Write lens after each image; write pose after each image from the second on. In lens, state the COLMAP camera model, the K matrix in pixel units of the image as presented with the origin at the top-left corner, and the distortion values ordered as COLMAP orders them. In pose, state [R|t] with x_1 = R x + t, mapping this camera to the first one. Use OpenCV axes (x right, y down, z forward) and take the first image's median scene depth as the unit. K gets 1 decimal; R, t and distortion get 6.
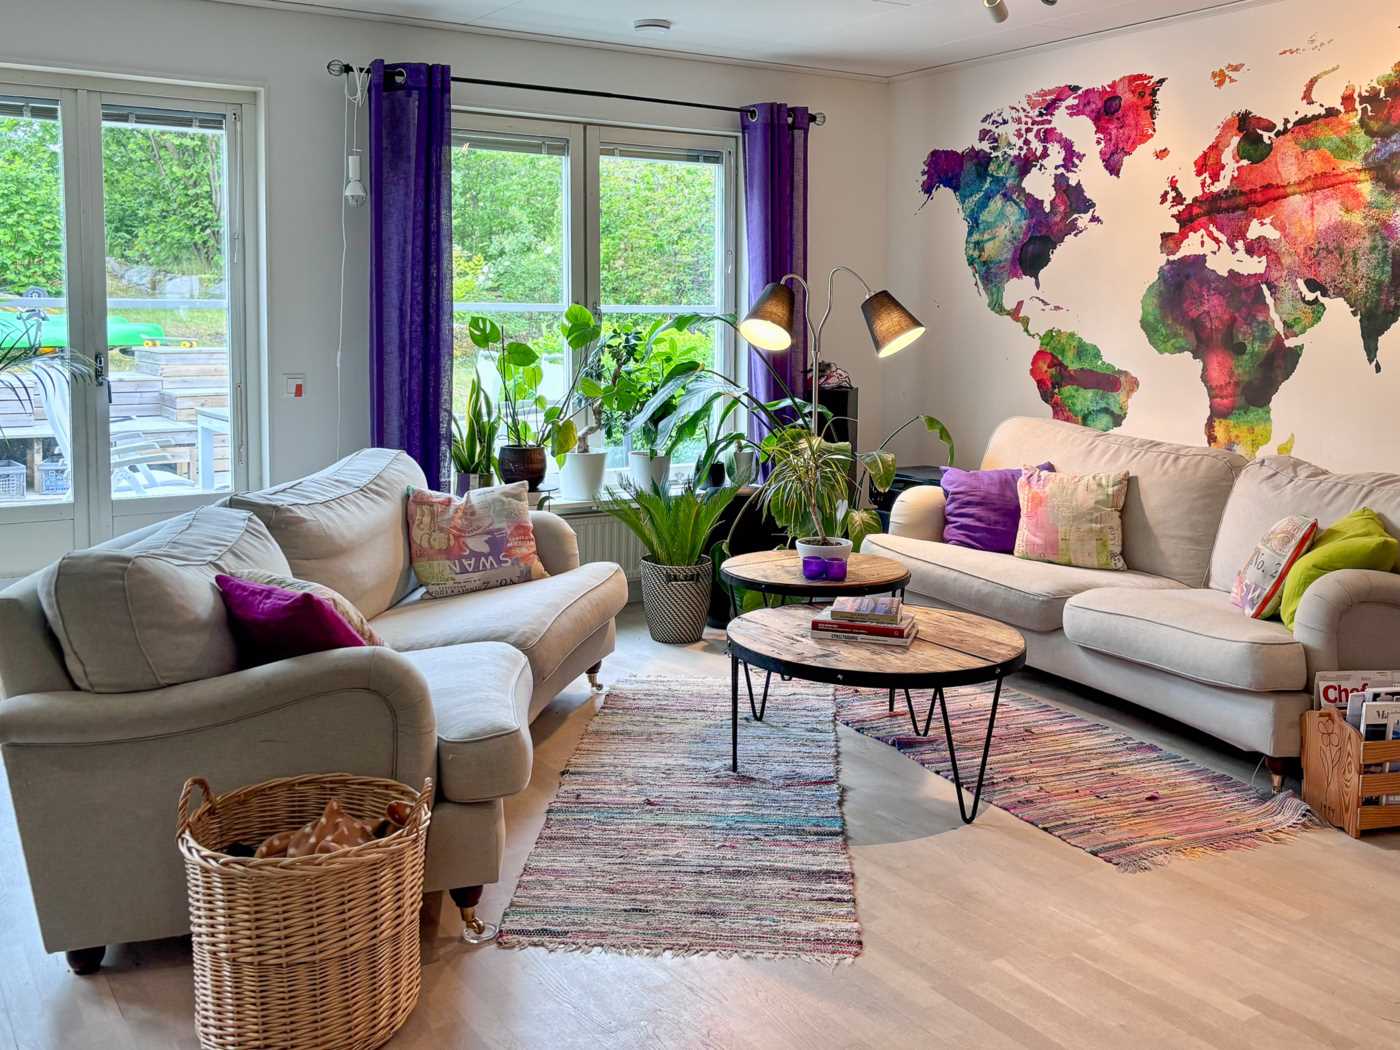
lens RADIAL K [[1501.9, 0, 700.1], [0, 1501.9, 519.3], [0, 0, 1]] dist [-0.029607, 0.000000]
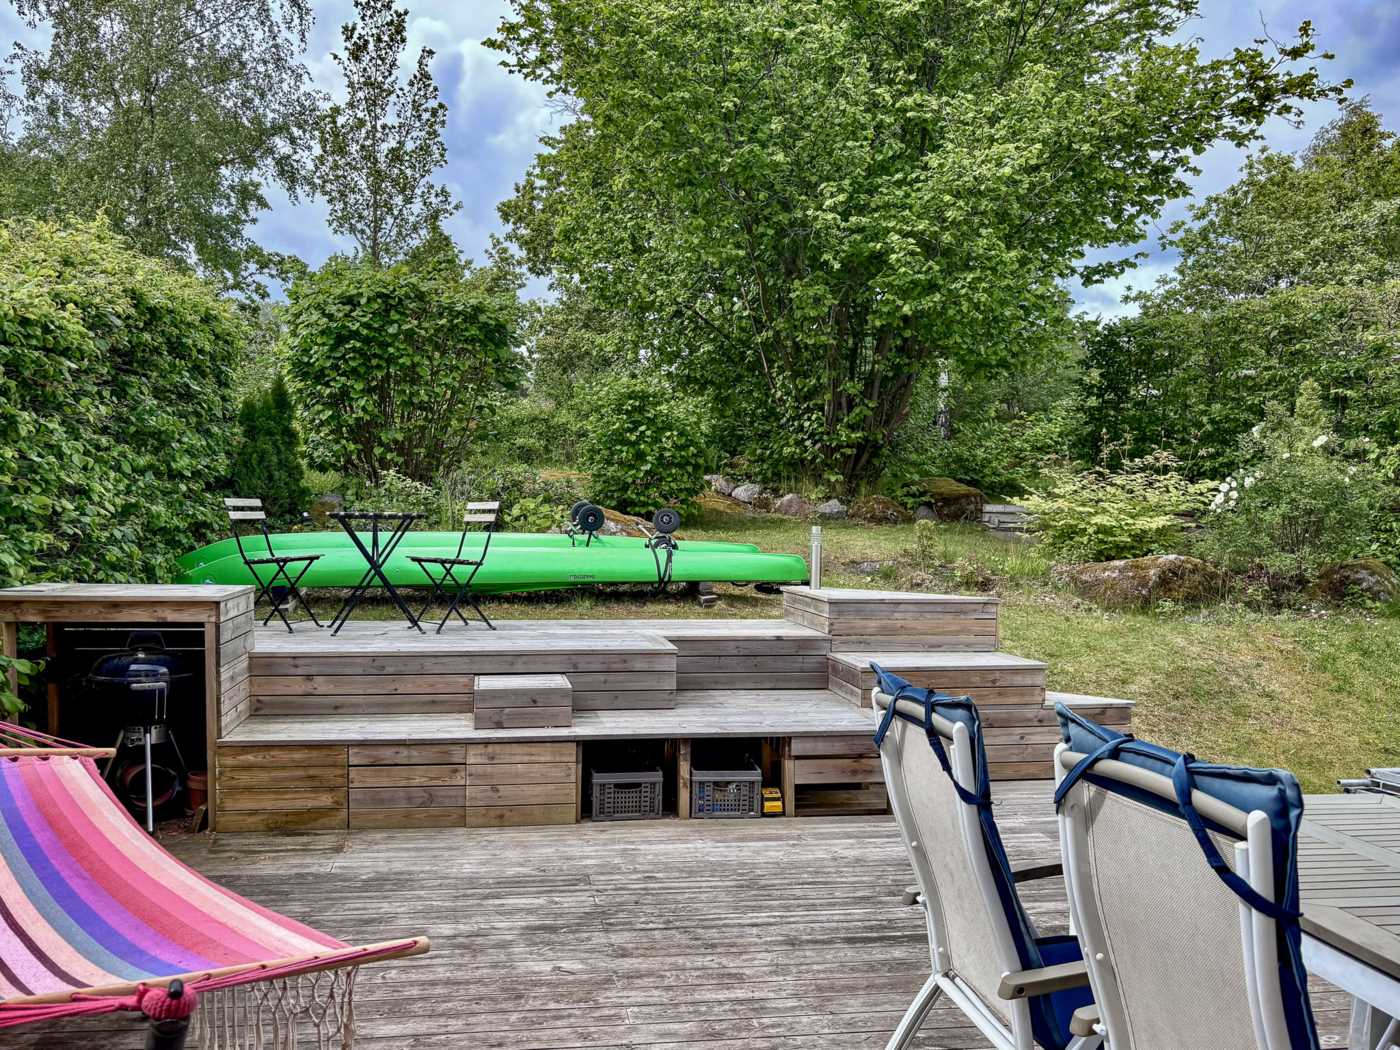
lens RADIAL K [[1095.3, 0, 698.4], [0, 1095.3, 528.5], [0, 0, 1]] dist [-0.001339, -0.000152]
pose [[0.940047, -0.019252, -0.340501, -0.268405], [-0.024109, 0.992156, -0.122659, -0.084971], [0.340191, 0.123514, 0.932209, 0.534192]]
